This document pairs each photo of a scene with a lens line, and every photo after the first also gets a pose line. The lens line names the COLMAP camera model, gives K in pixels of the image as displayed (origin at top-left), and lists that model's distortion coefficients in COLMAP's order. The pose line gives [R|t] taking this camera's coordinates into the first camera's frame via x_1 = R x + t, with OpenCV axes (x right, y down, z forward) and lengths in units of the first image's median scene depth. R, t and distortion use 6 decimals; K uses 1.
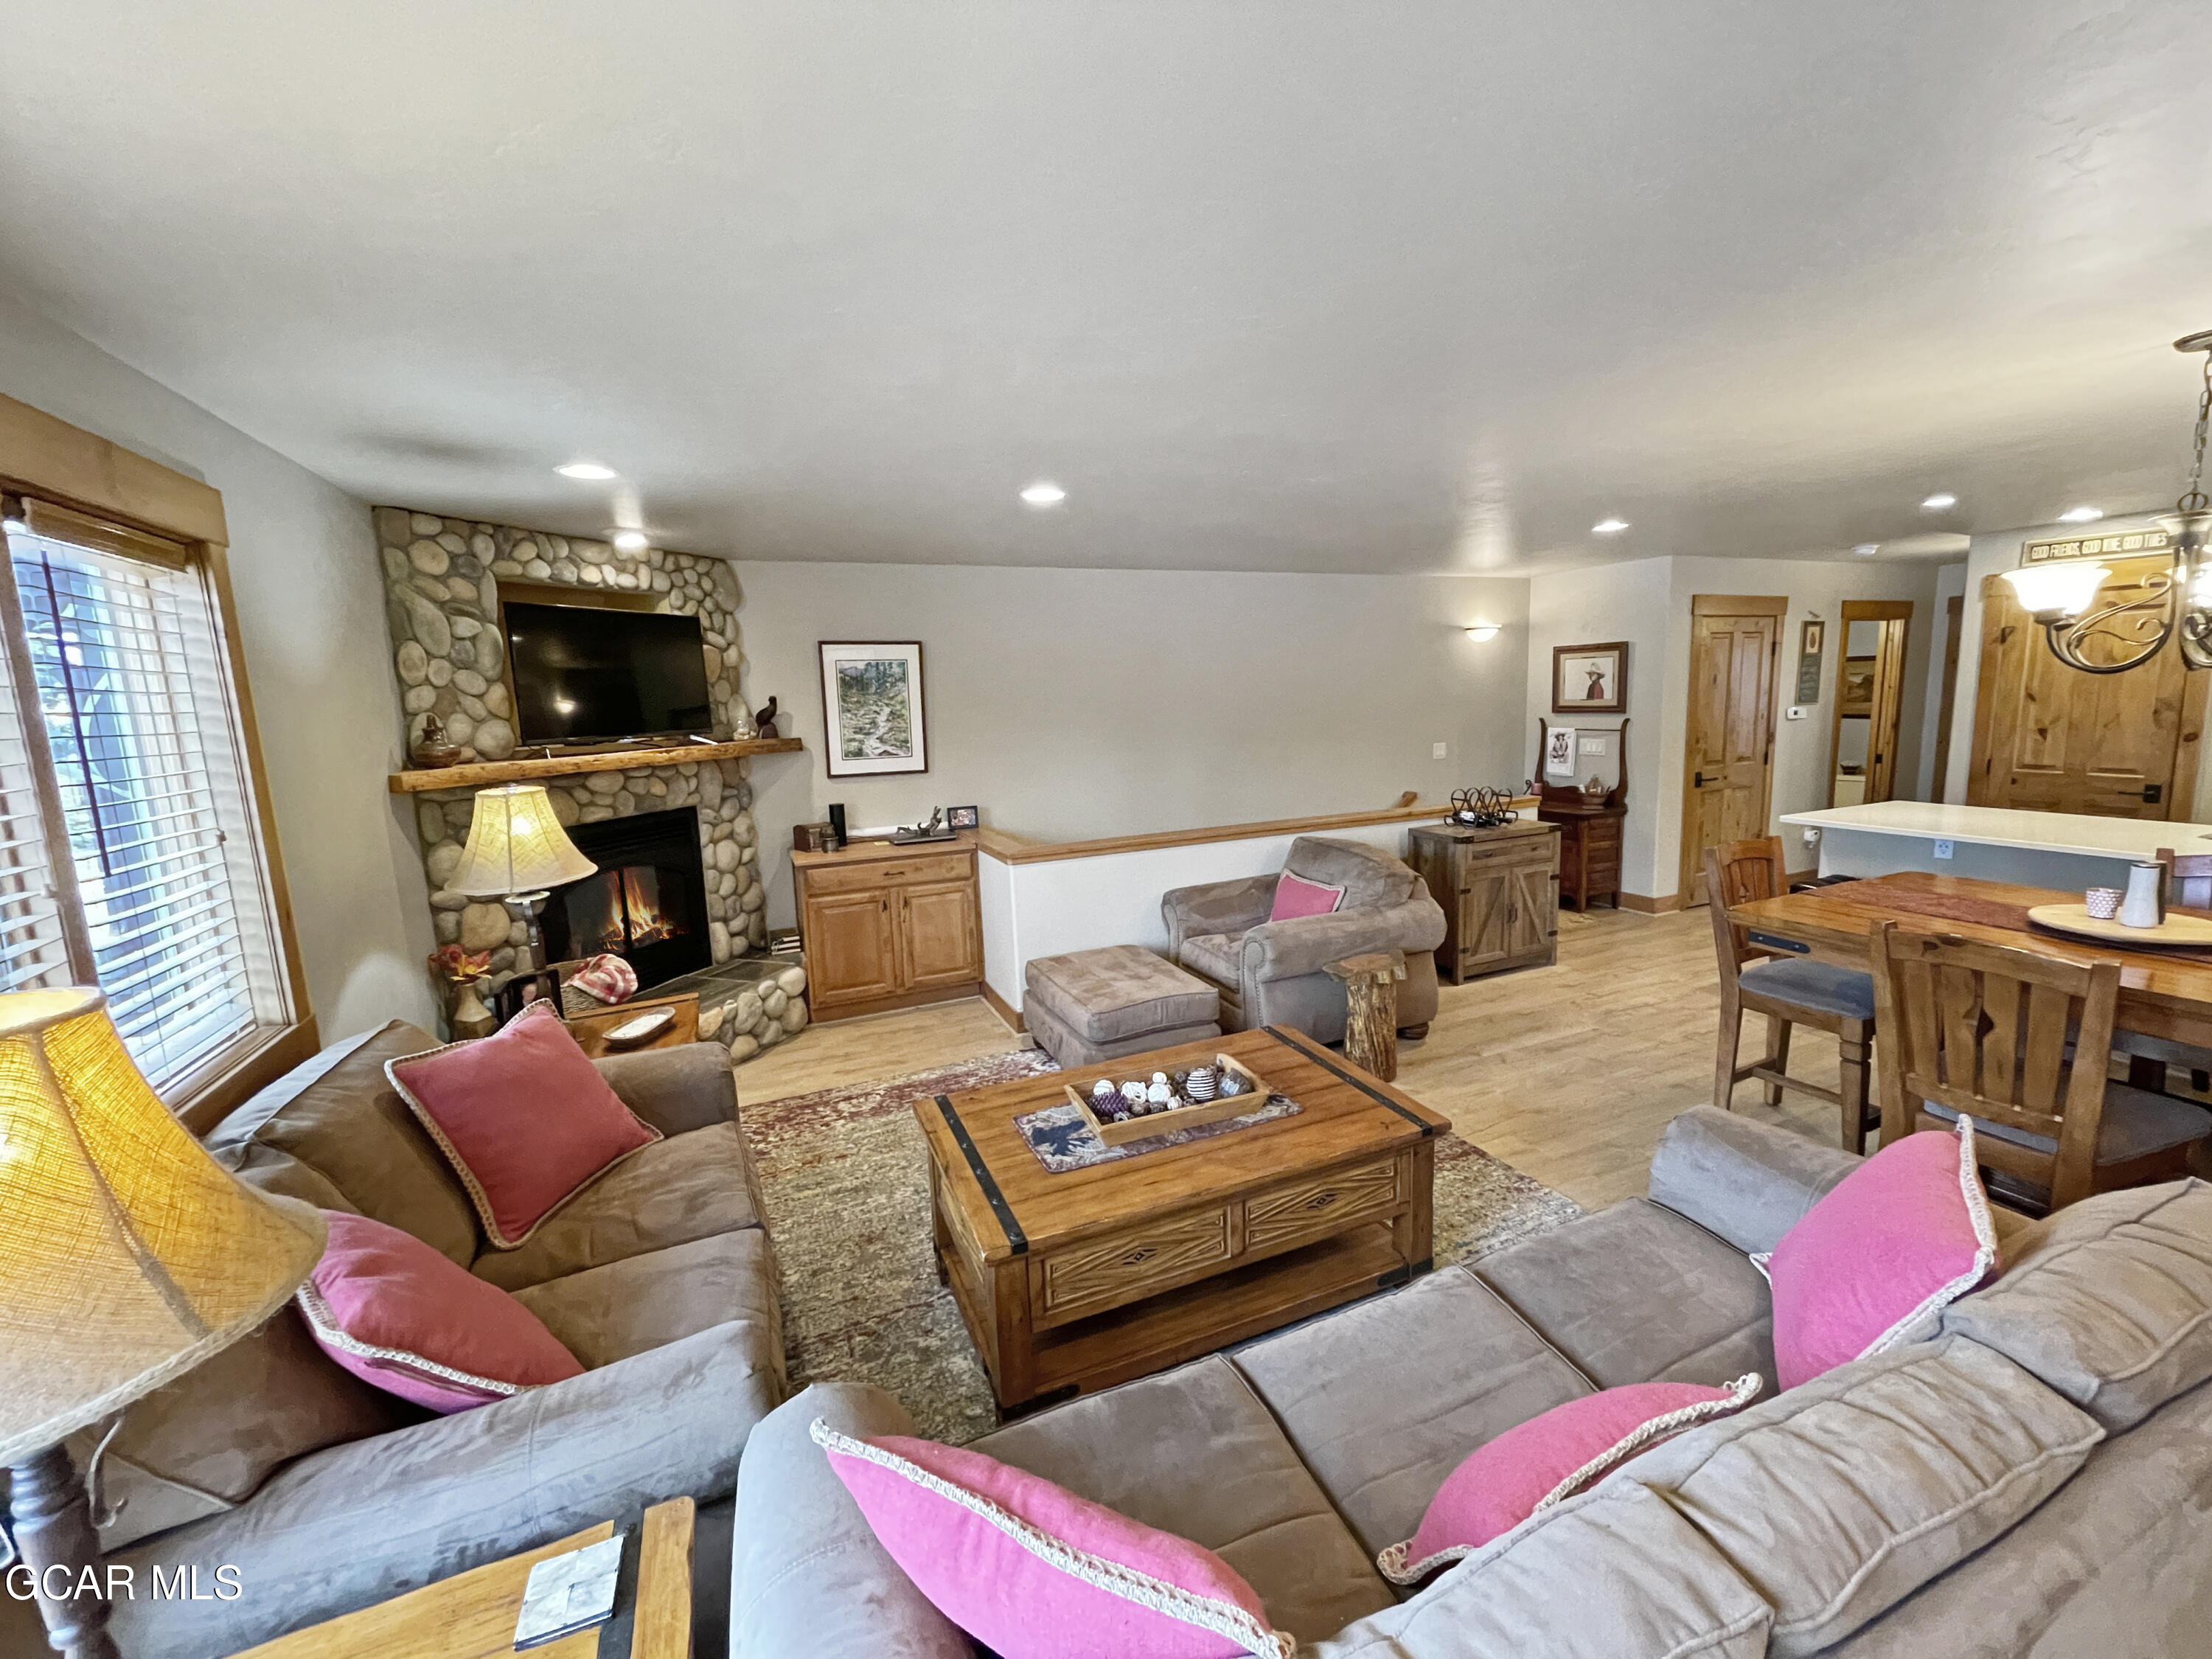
lens RADIAL K [[890.2, 0, 1104.4], [0, 890.2, 820.1], [0, 0, 1]] dist [-0.004087, 0.001291]
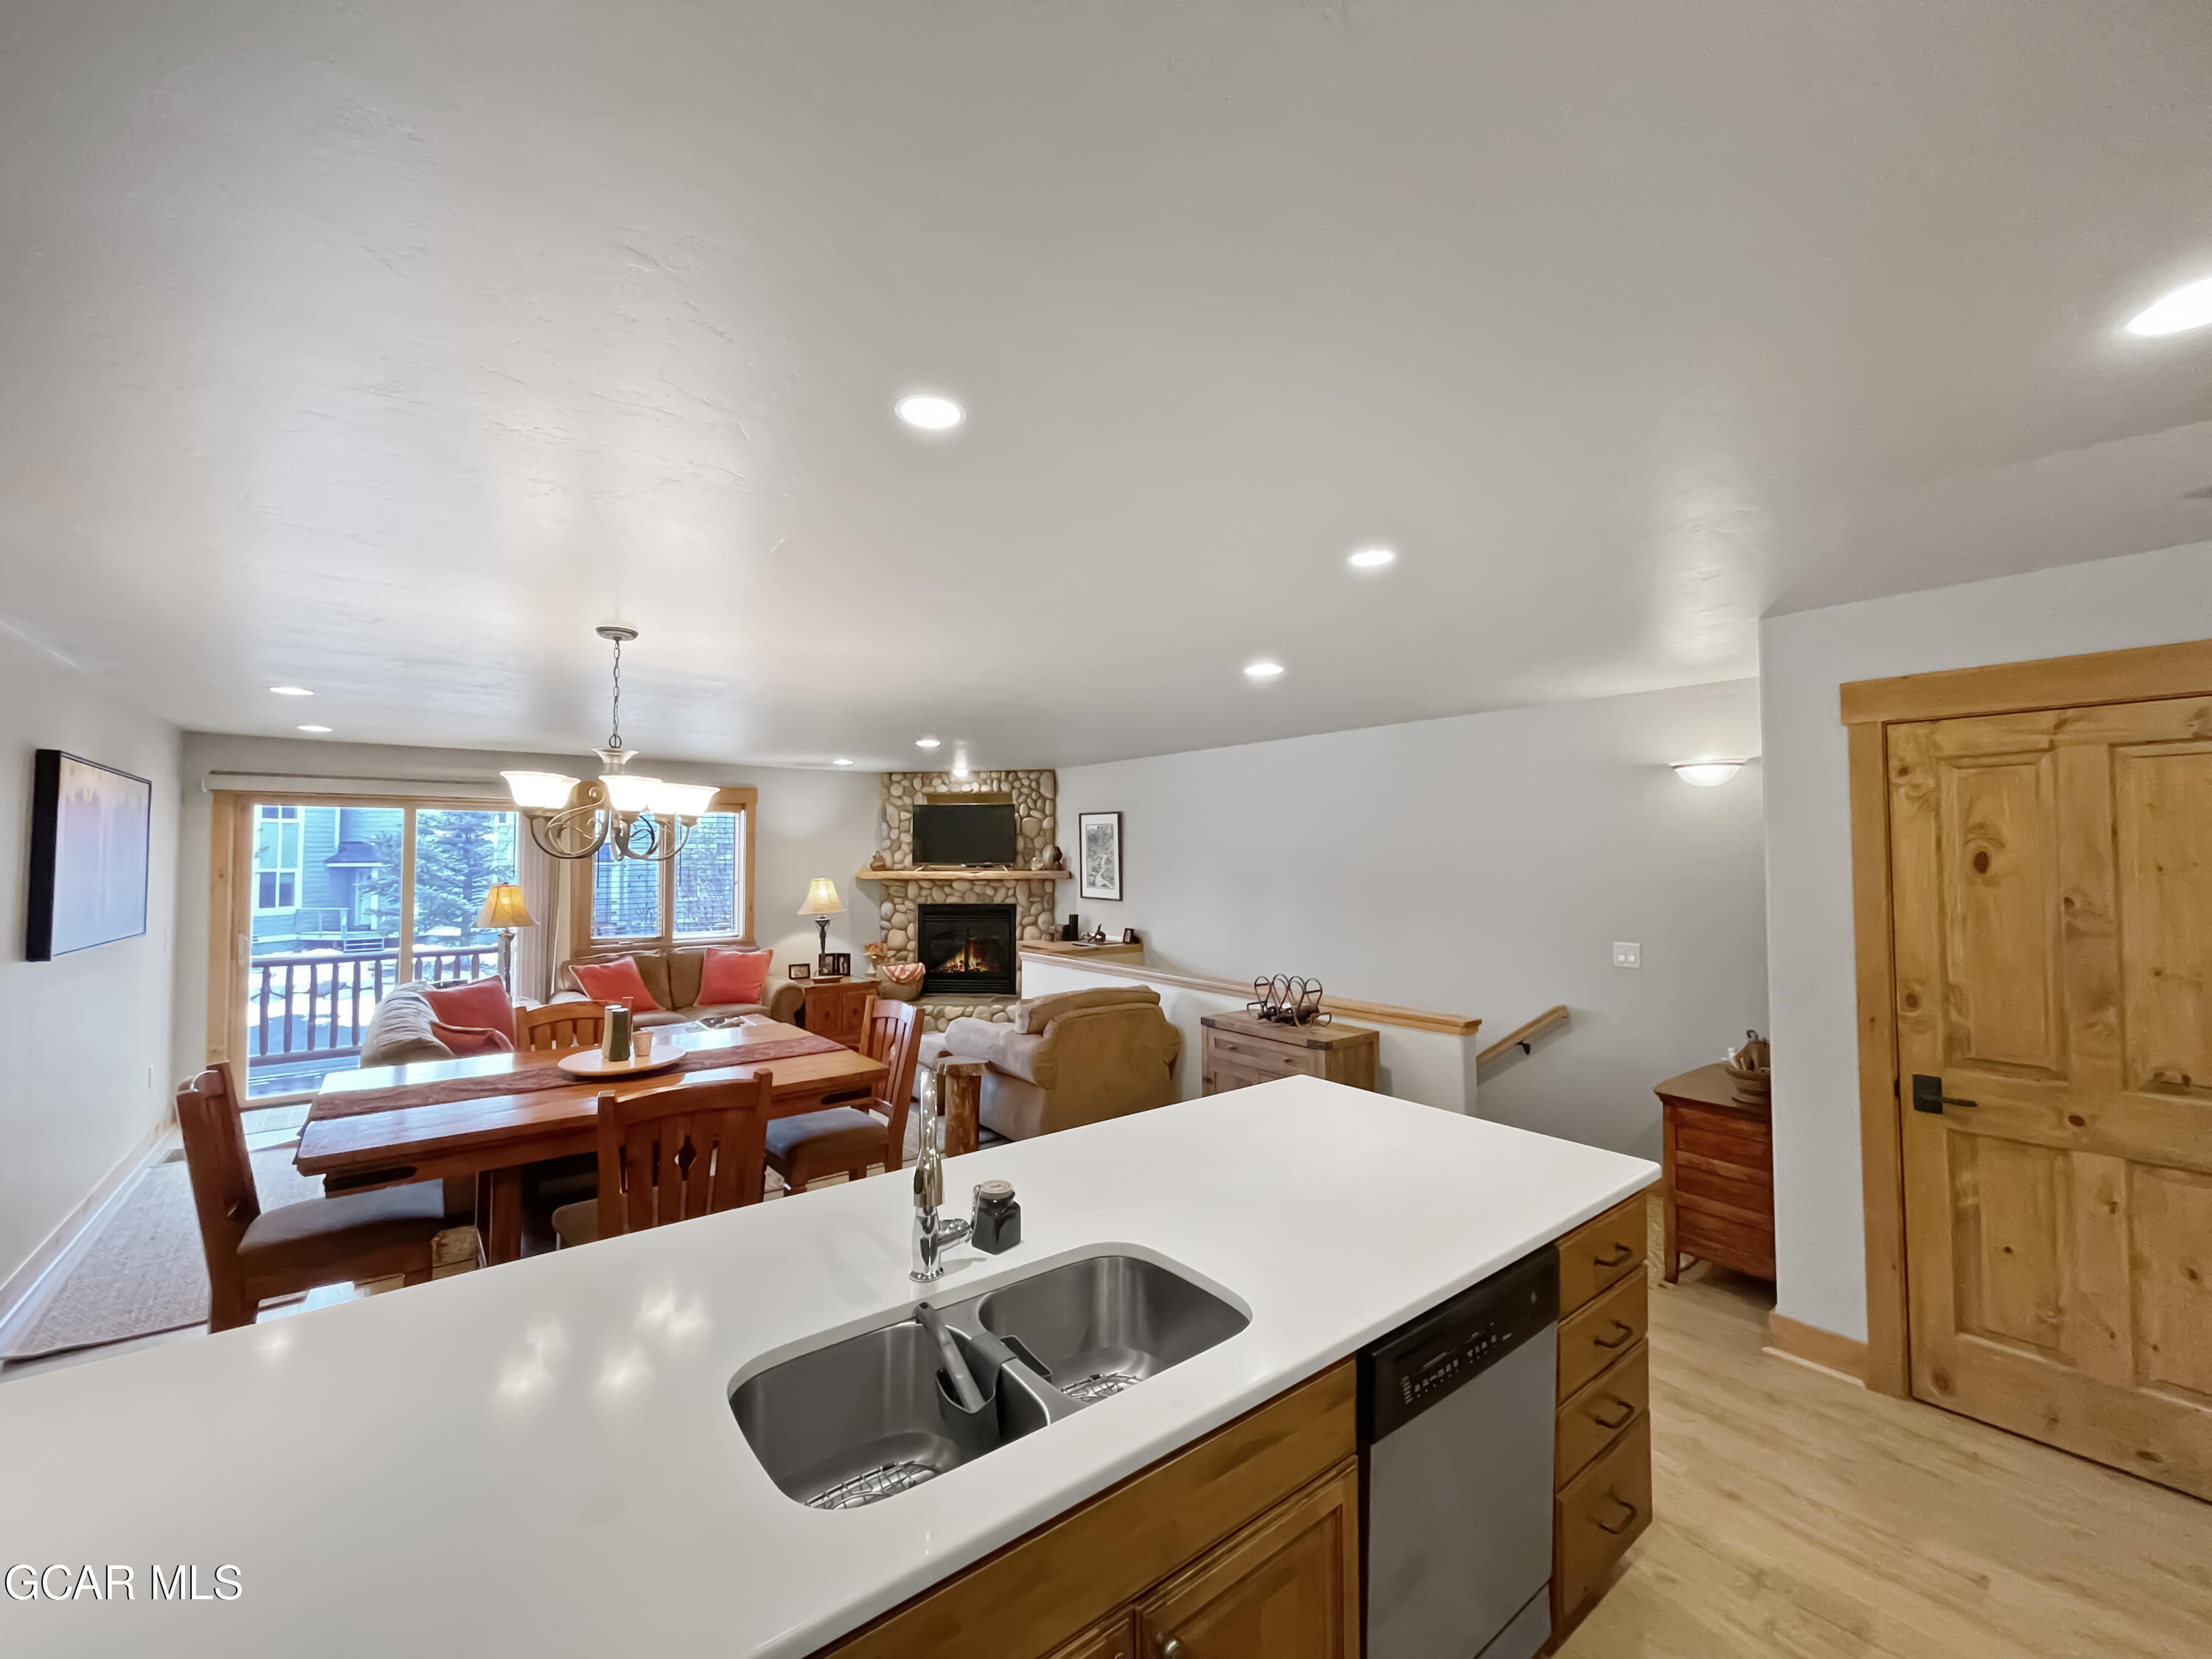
lens RADIAL K [[890.2, 0, 1108.6], [0, 890.2, 819.8], [0, 0, 1]] dist [-0.004087, 0.001291]
pose [[0.257772, -0.000987, -0.966205, 1.230663], [-0.142911, 0.988961, -0.039137, -0.129328], [0.955578, 0.148170, 0.254785, 0.620100]]
